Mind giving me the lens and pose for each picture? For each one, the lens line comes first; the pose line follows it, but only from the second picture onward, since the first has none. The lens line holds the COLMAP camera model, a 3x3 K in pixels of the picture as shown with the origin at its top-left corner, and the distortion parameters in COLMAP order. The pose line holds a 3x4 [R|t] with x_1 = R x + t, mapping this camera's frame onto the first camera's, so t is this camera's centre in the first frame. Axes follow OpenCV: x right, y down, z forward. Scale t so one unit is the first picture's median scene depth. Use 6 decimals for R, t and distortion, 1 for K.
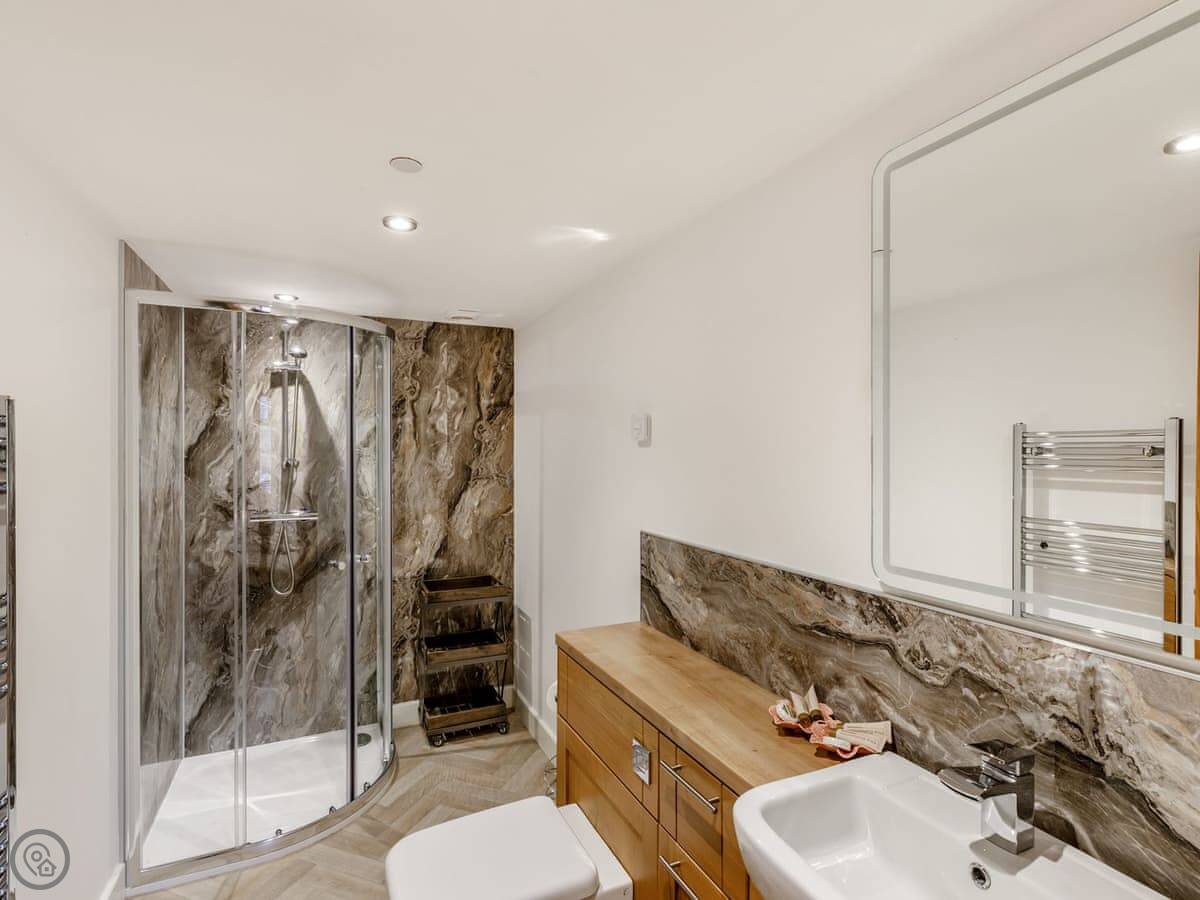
lens RADIAL K [[612.6, 0, 595.1], [0, 612.6, 450.0], [0, 0, 1]] dist [-0.001403, 0.000617]
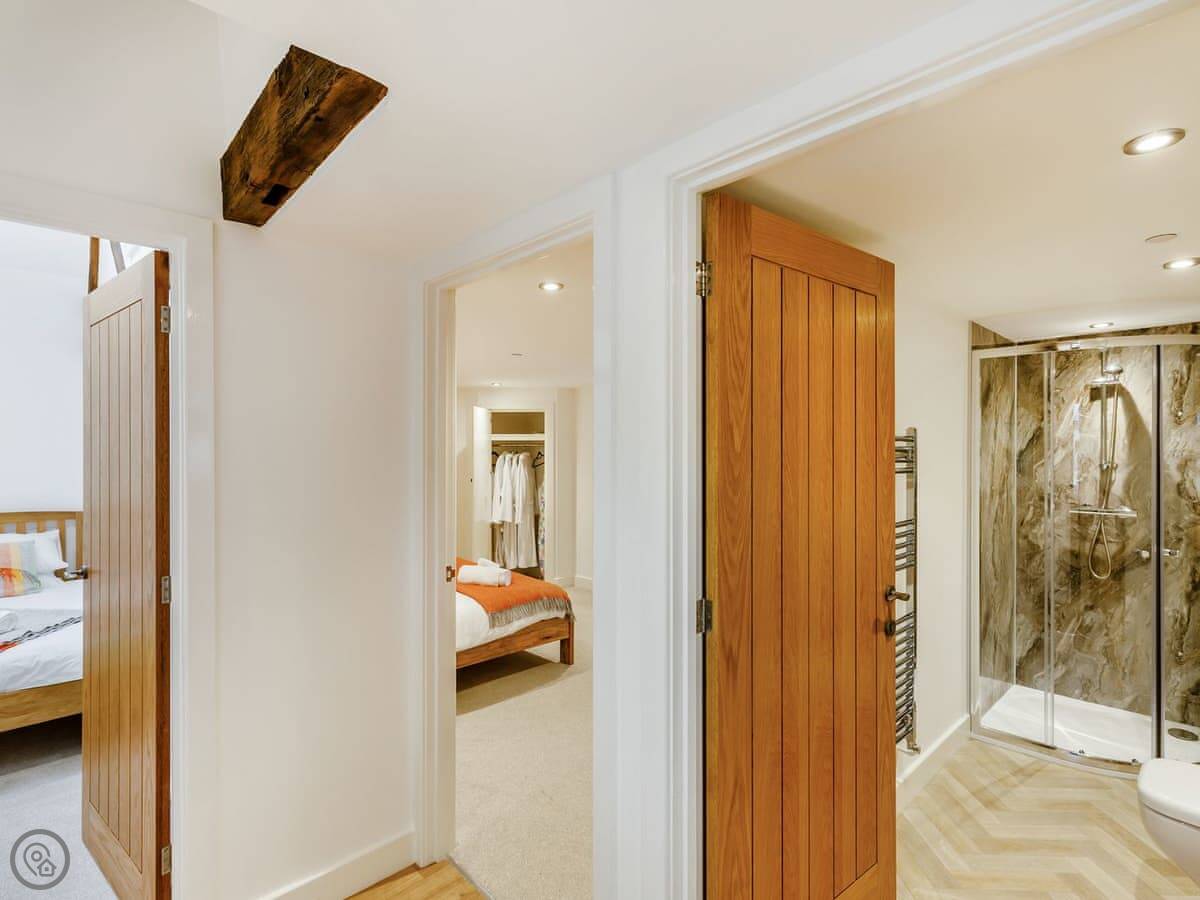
lens RADIAL K [[612.6, 0, 595.1], [0, 612.6, 450.0], [0, 0, 1]] dist [-0.001403, 0.000617]
pose [[0.337423, 0.001201, -0.941352, 0.271480], [-0.004897, 0.999988, -0.000480, -0.002319], [0.941340, 0.004772, 0.337425, -0.309762]]
